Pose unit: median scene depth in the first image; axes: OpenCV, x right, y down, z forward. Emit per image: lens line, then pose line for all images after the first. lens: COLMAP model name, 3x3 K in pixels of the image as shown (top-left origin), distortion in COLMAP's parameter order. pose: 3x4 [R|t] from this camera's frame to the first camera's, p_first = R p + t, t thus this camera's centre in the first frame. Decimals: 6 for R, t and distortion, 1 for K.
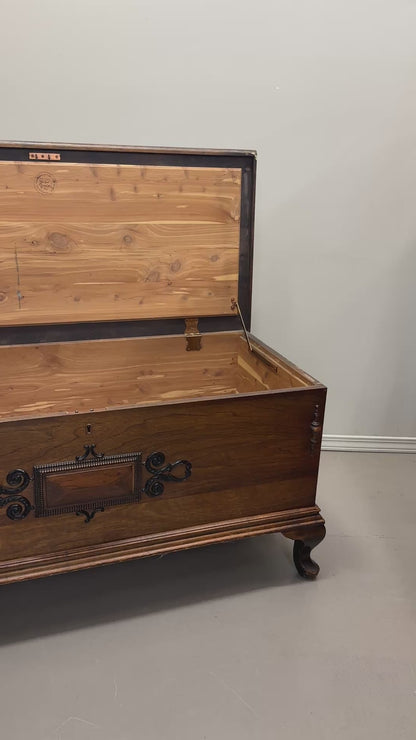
lens RADIAL K [[626.8, 0, 208.0], [0, 626.8, 370.0], [0, 0, 1]] dist [0.099570, -0.003943]
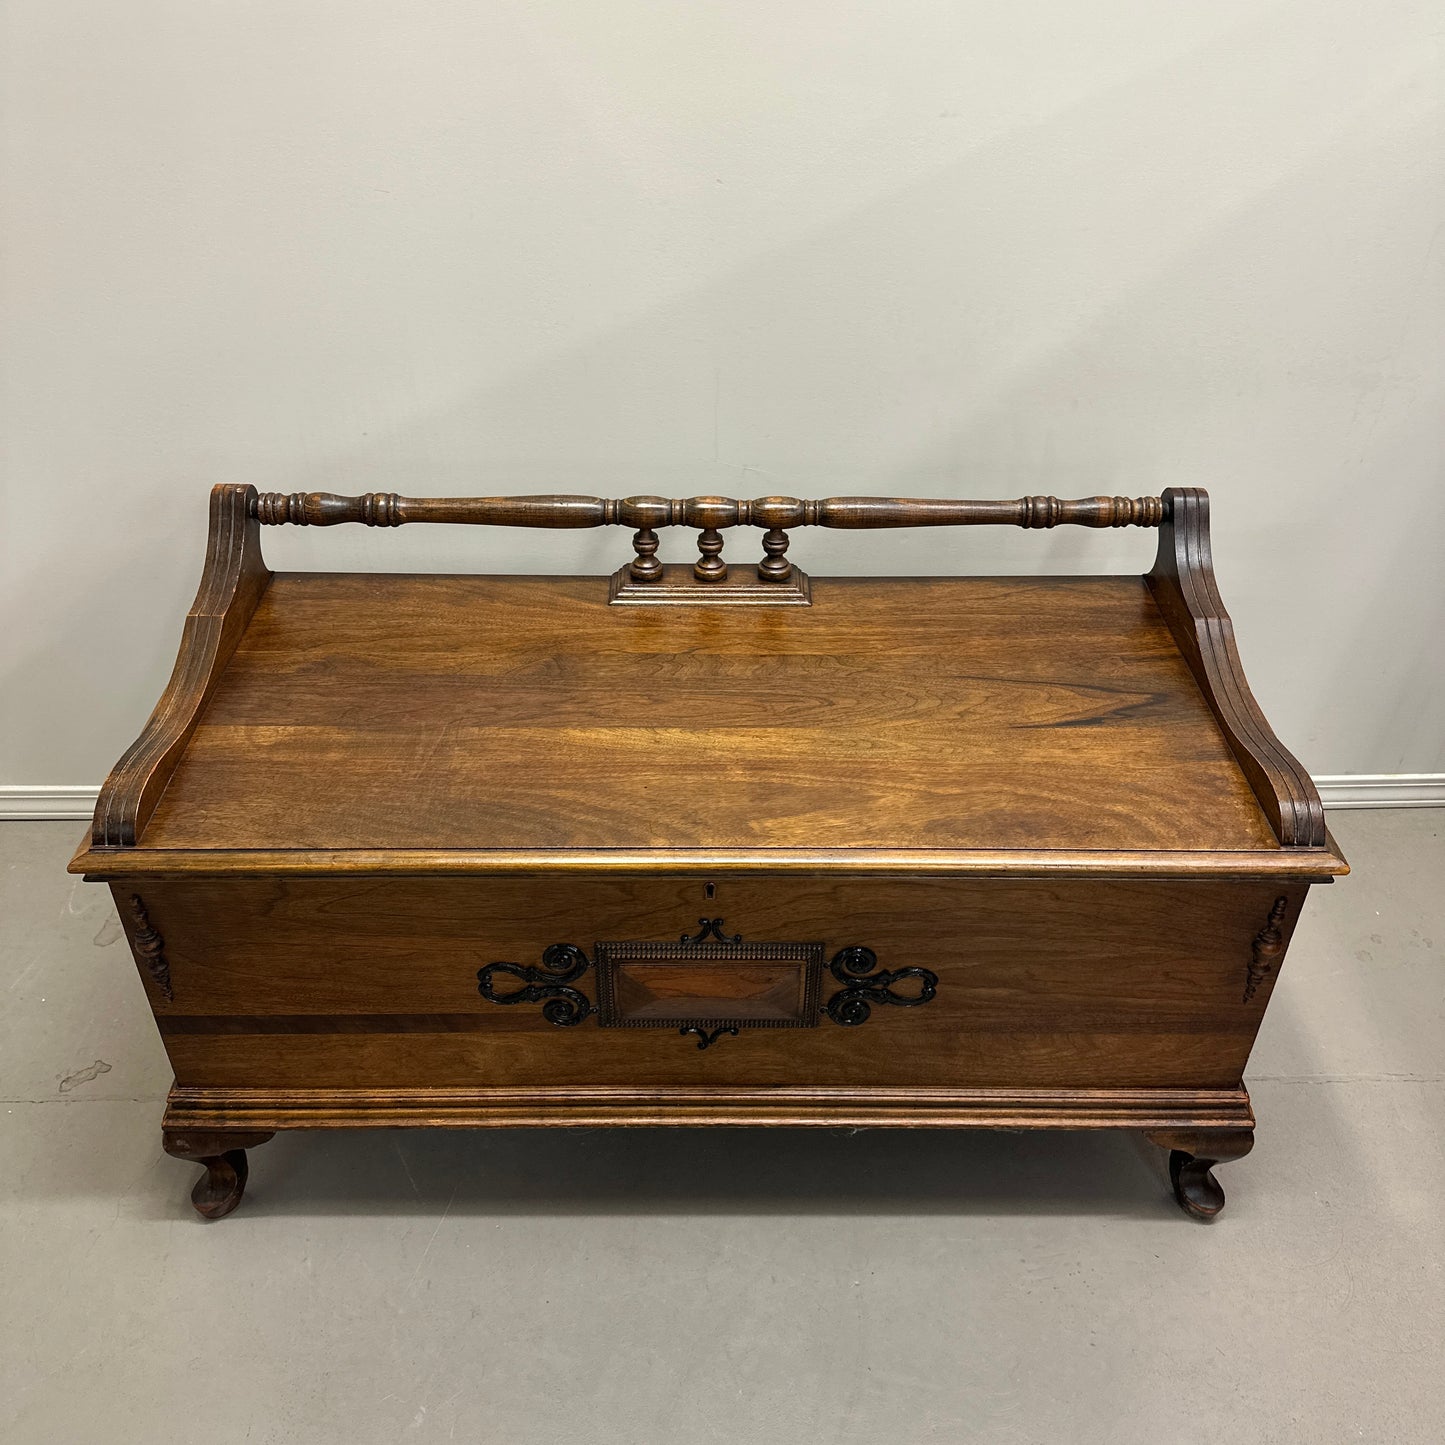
lens RADIAL K [[1340.7, 0, 715.4], [0, 1340.7, 732.5], [0, 0, 1]] dist [0.185005, -0.411497]
pose [[0.939607, 0.172169, -0.295797, 0.068105], [-0.084098, 0.953906, 0.288080, -0.240167], [0.331761, -0.245806, 0.910777, 0.106321]]
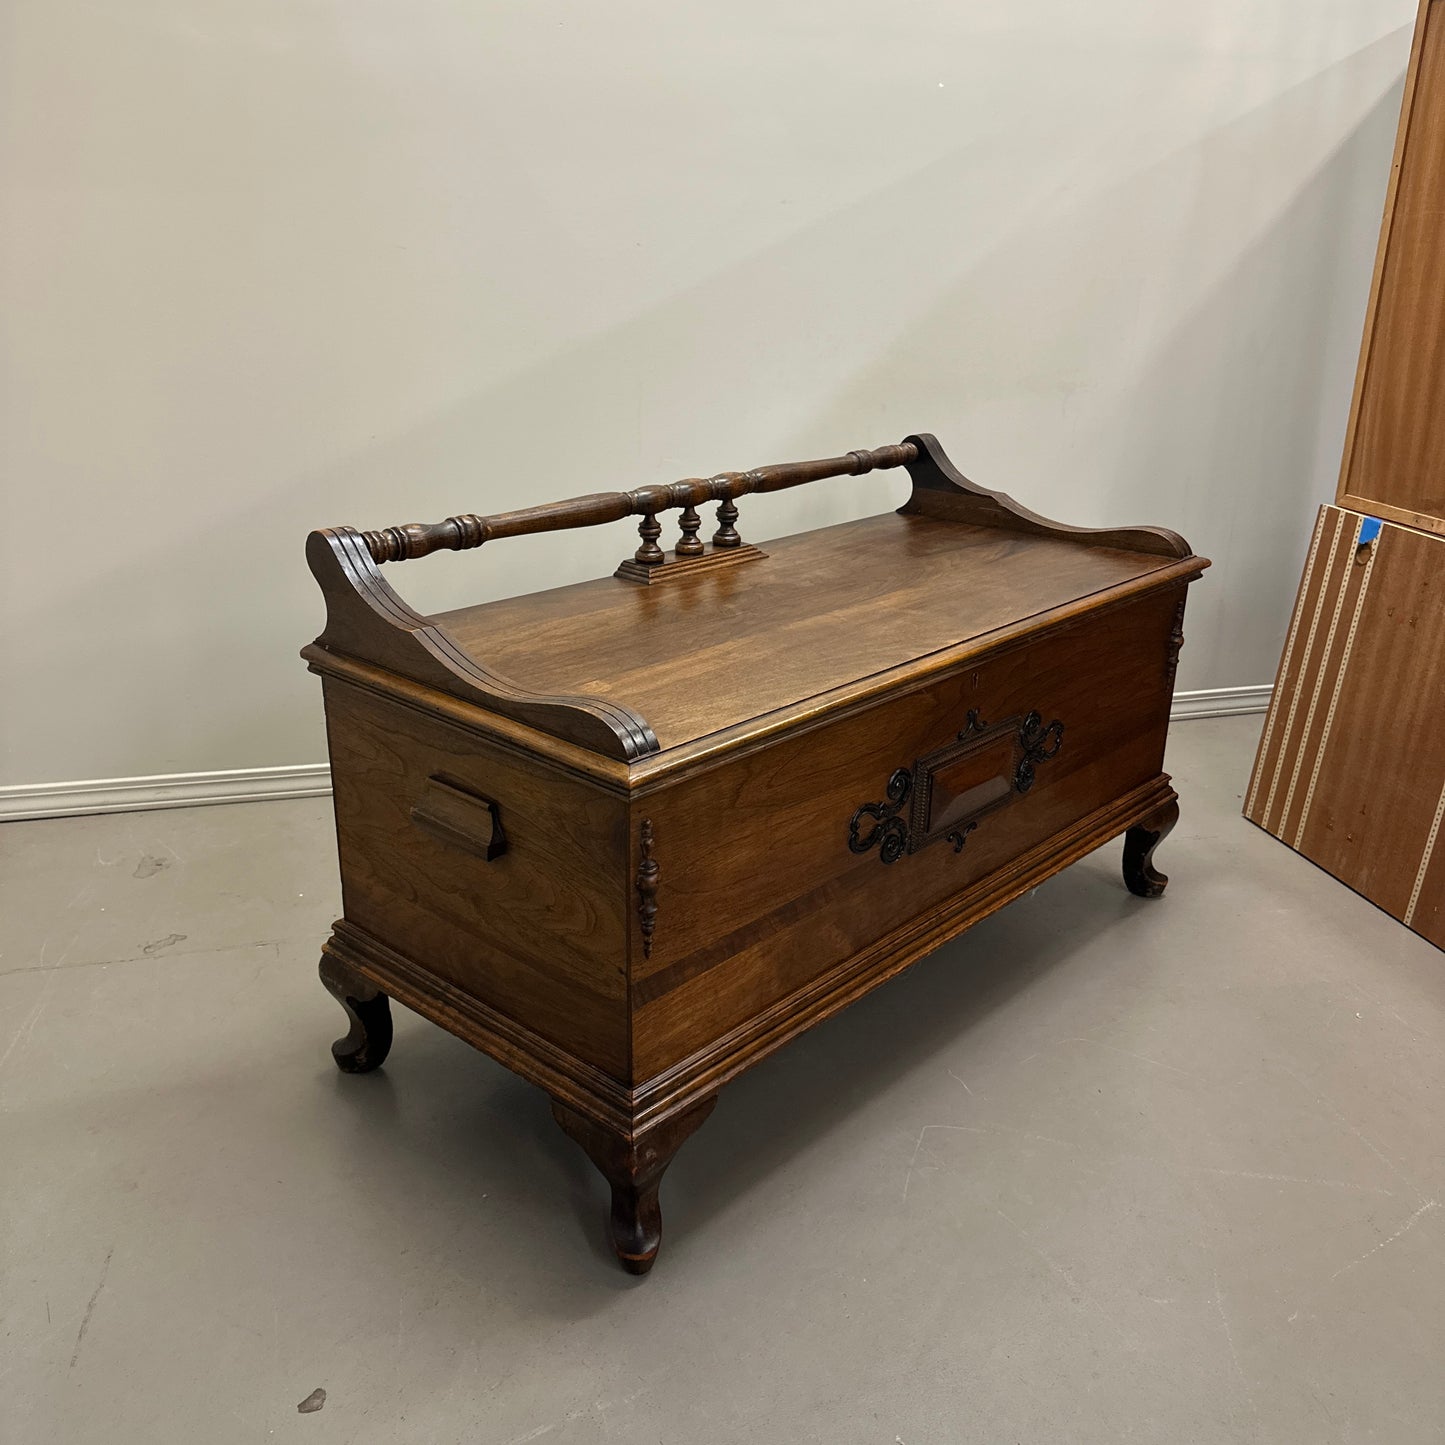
lens RADIAL K [[1344.3, 0, 734.6], [0, 1344.3, 722.0], [0, 0, 1]] dist [0.172325, -0.380943]
pose [[0.884680, -0.184150, 0.428288, -0.731217], [0.176780, 0.982580, 0.057317, 0.017353], [-0.431382, 0.025005, 0.901823, -0.010188]]
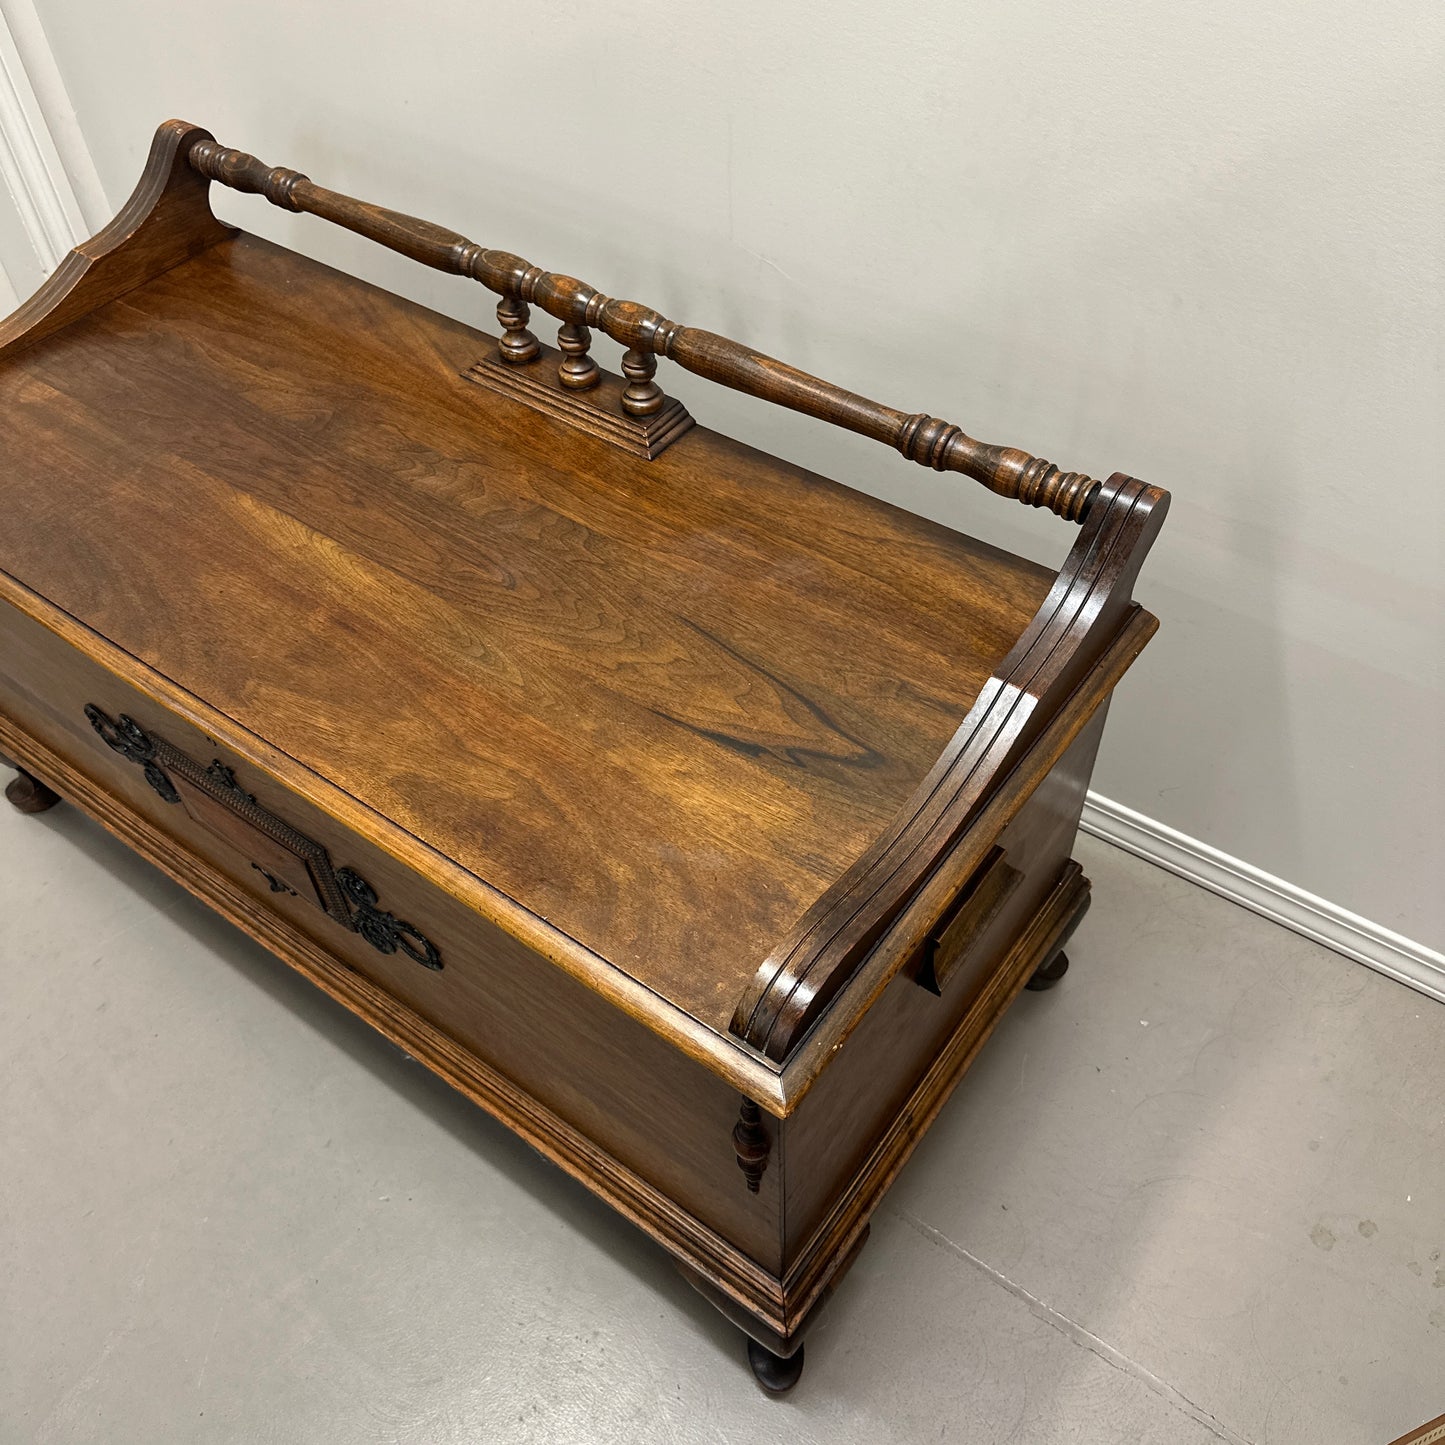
lens RADIAL K [[1343.5, 0, 722.5], [0, 1343.5, 722.5], [0, 0, 1]] dist [0.171791, -0.368973]
pose [[0.543389, 0.576446, -0.610277, 0.395259], [-0.233080, 0.801985, 0.549994, -0.359994], [0.806475, -0.156617, 0.570148, 0.619200]]
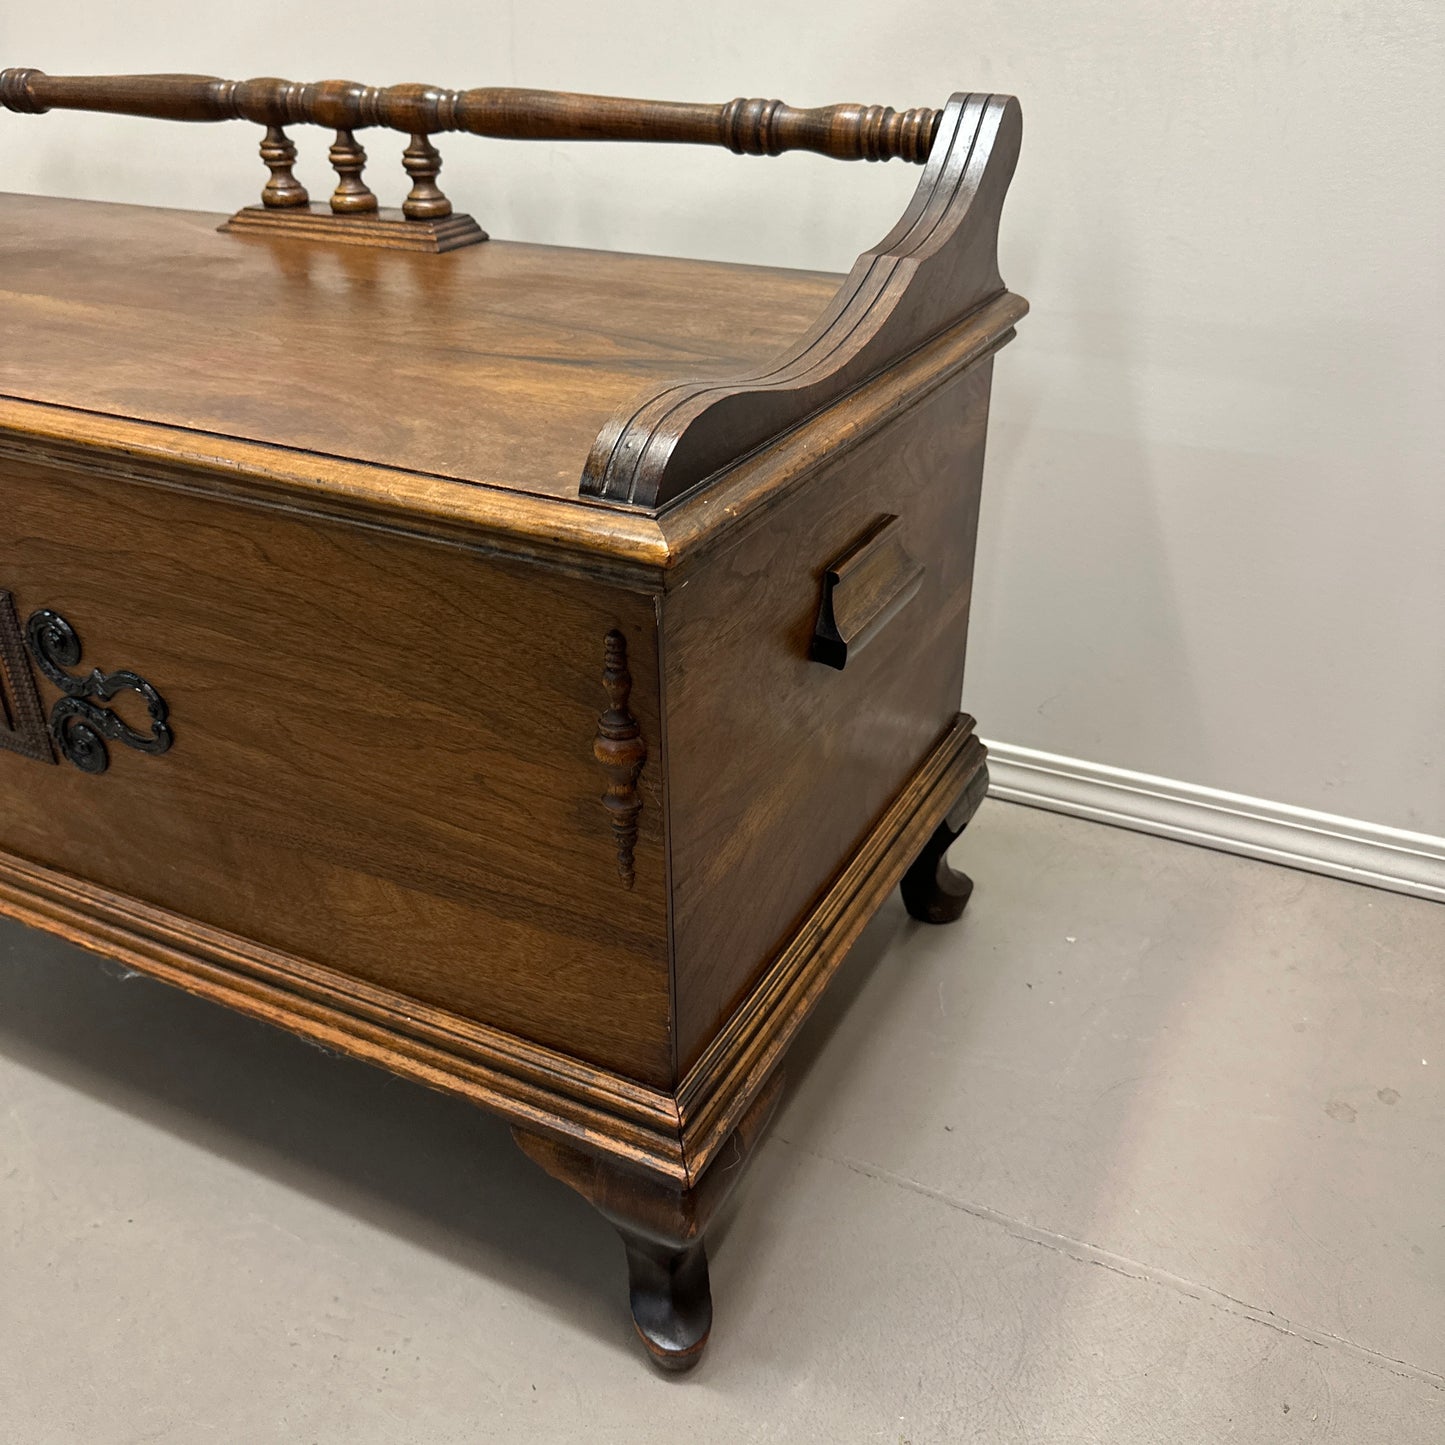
lens RADIAL K [[1349.3, 0, 733.5], [0, 1349.3, 732.8], [0, 0, 1]] dist [0.171663, -0.383536]
pose [[0.677943, 0.321290, -0.661185, 0.443688], [-0.221210, 0.946906, 0.233314, -0.019090], [0.701042, -0.011912, 0.713021, 0.661054]]
